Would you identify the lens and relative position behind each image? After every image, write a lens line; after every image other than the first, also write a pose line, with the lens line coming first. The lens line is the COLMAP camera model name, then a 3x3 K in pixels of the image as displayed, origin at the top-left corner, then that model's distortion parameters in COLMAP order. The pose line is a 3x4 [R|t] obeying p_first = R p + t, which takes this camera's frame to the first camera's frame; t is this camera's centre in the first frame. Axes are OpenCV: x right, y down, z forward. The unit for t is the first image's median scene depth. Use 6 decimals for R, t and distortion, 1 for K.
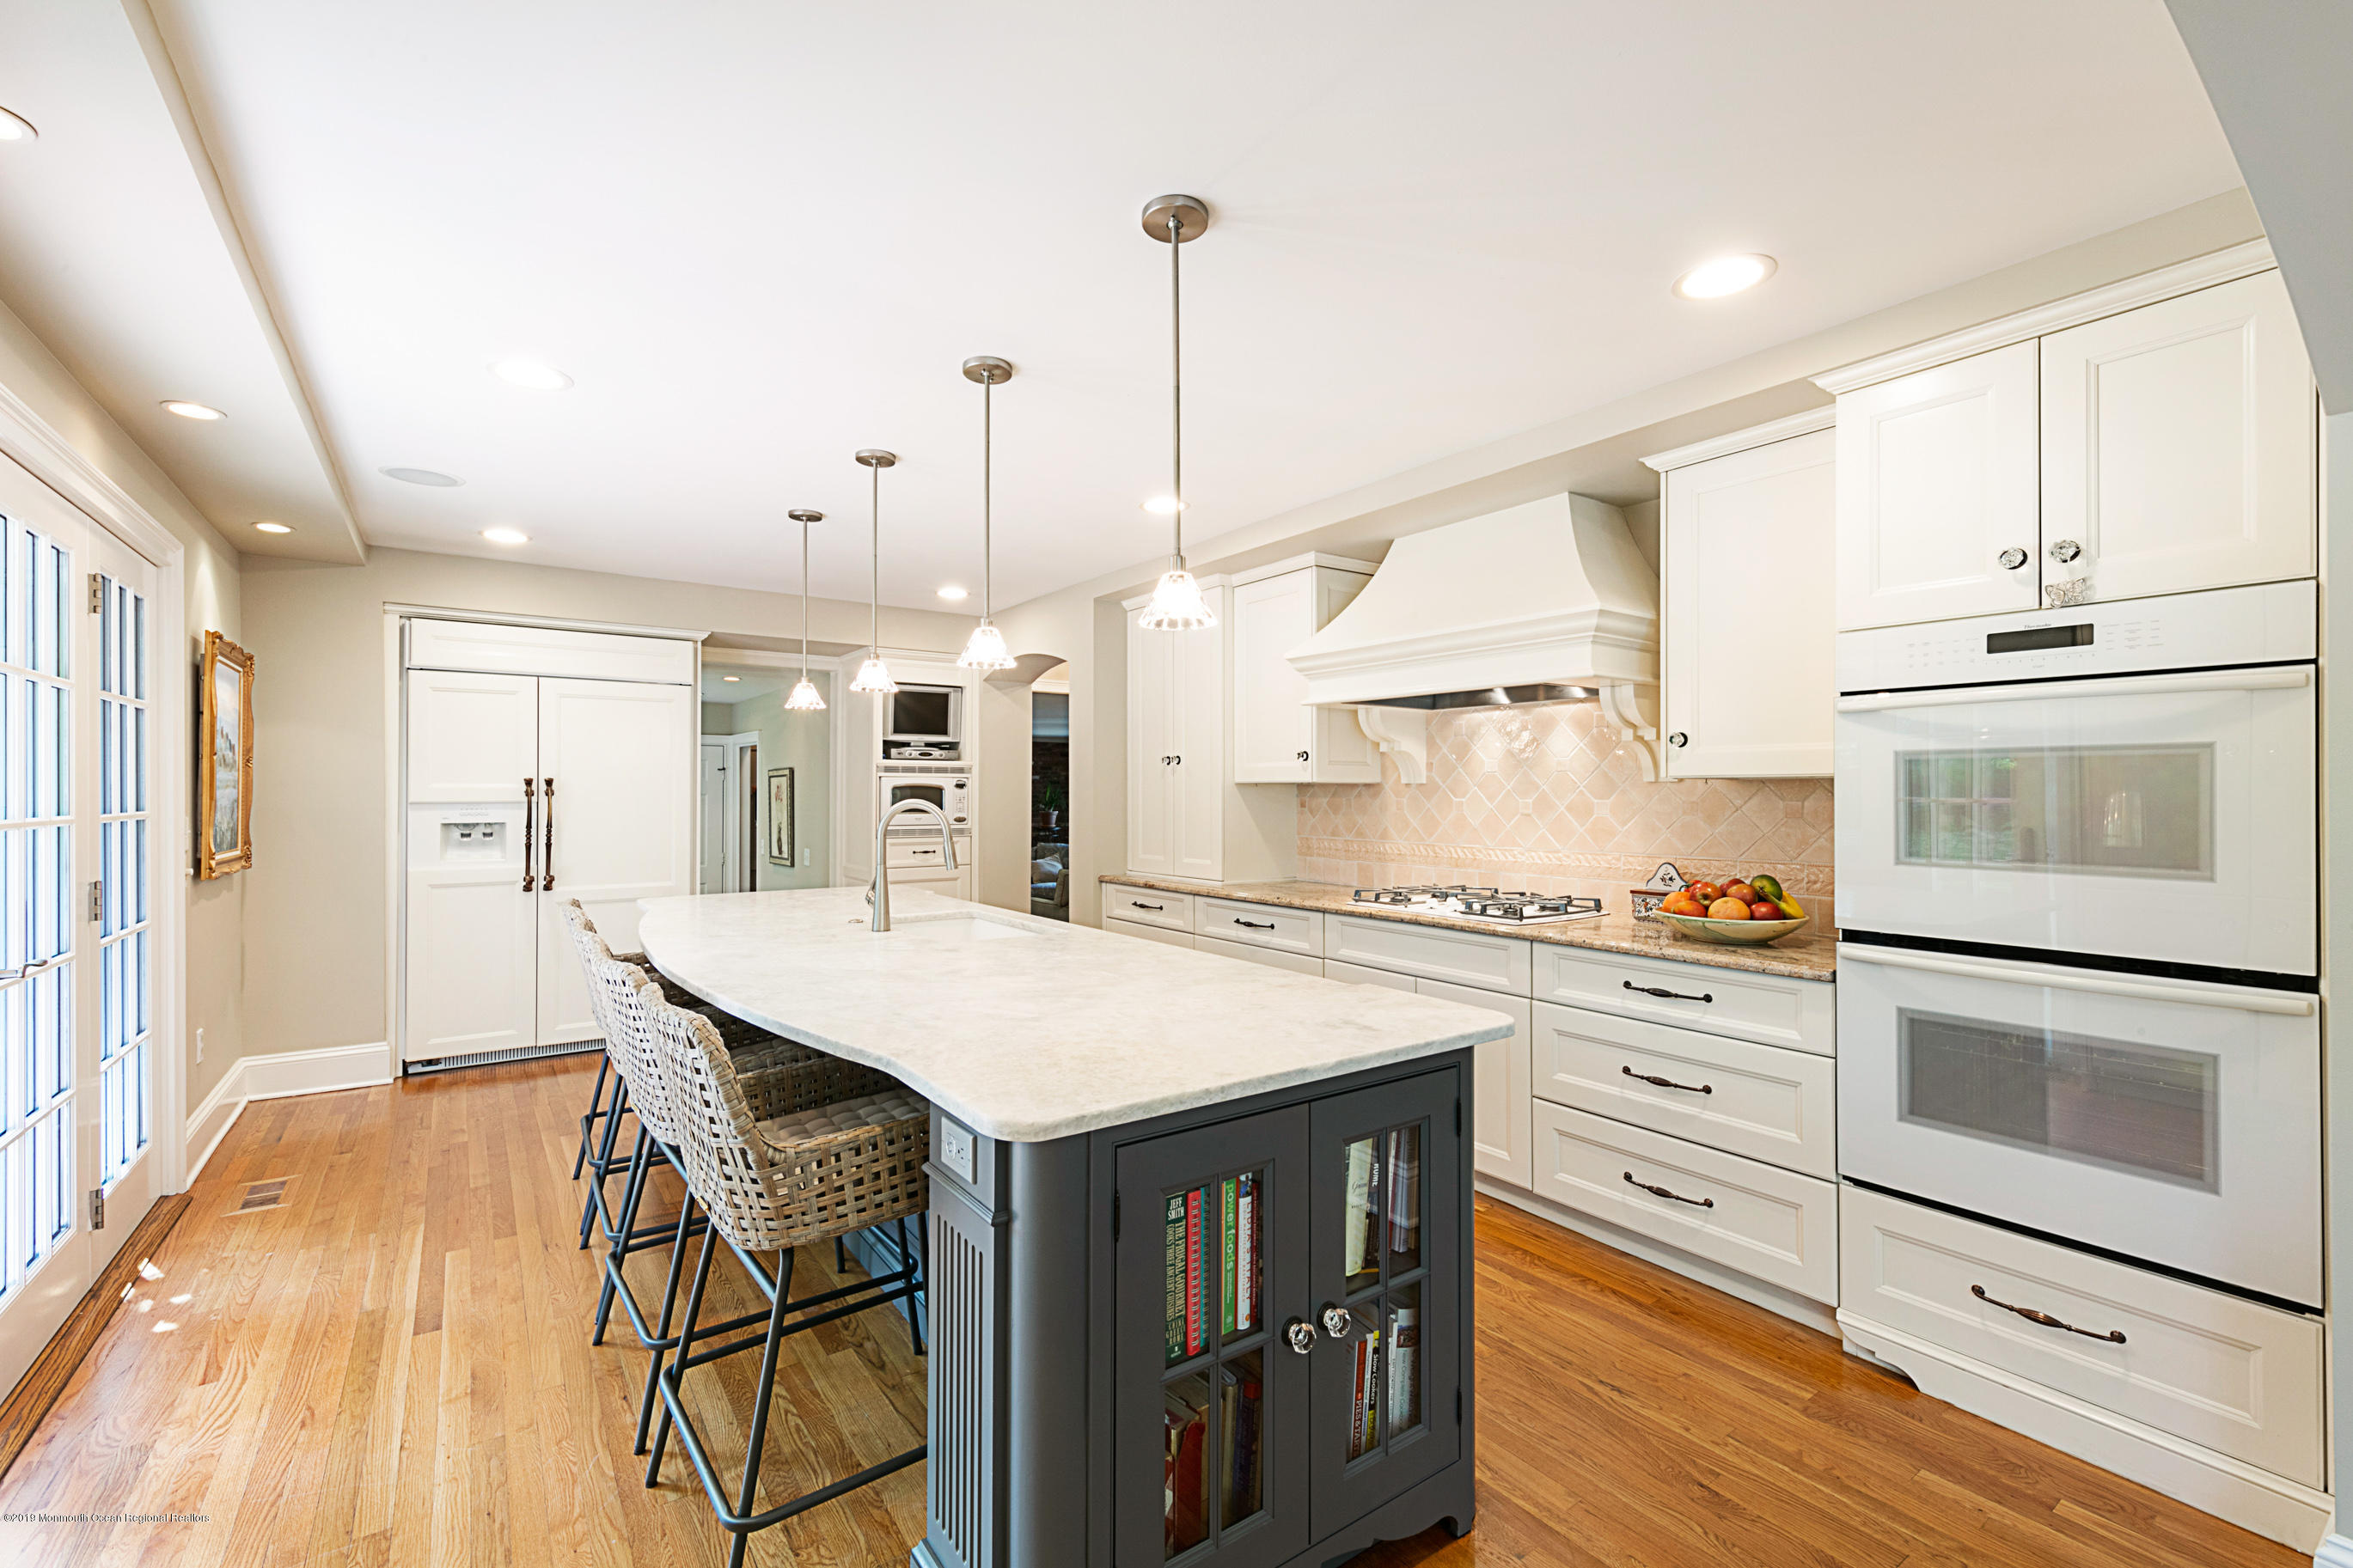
lens RADIAL K [[987.8, 0, 1167.6], [0, 987.8, 788.3], [0, 0, 1]] dist [0.007996, -0.000069]
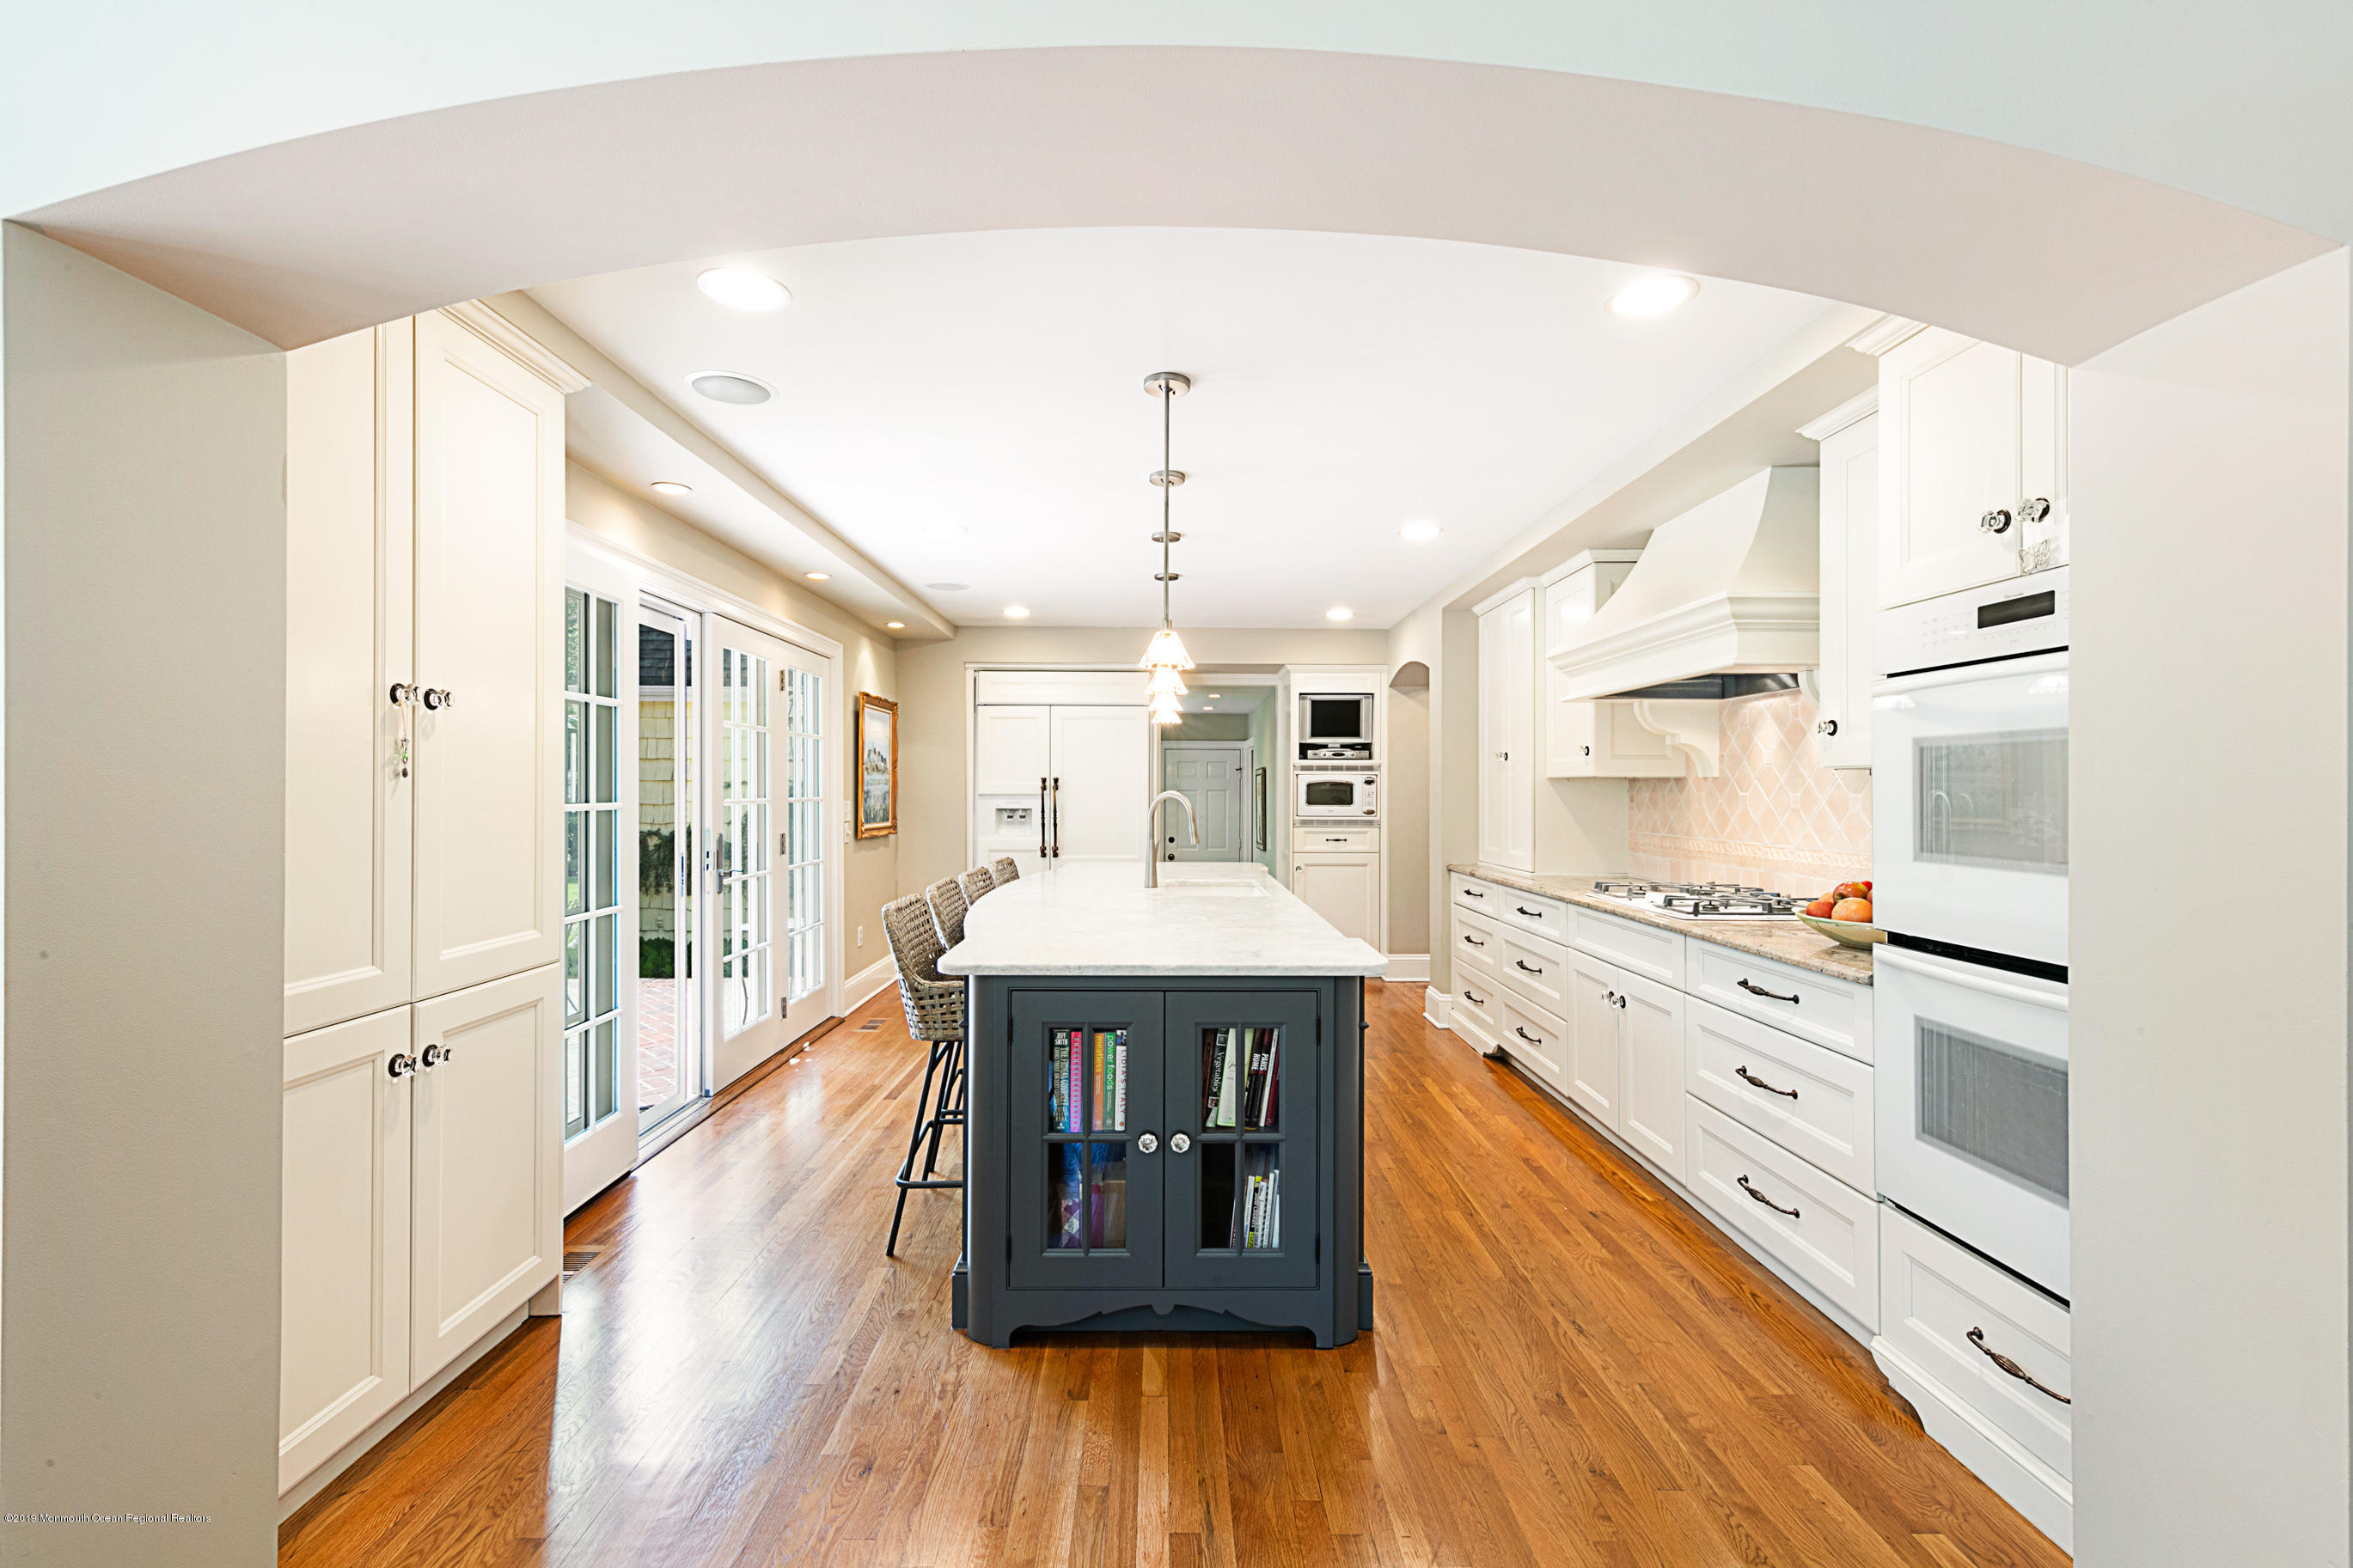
lens RADIAL K [[987.8, 0, 1167.6], [0, 987.8, 788.3], [0, 0, 1]] dist [0.007996, -0.000069]
pose [[0.824858, -0.000002, -0.565339, 0.376626], [0.001106, 0.999998, 0.001610, 0.003988], [0.565338, -0.001953, 0.824857, -0.084189]]
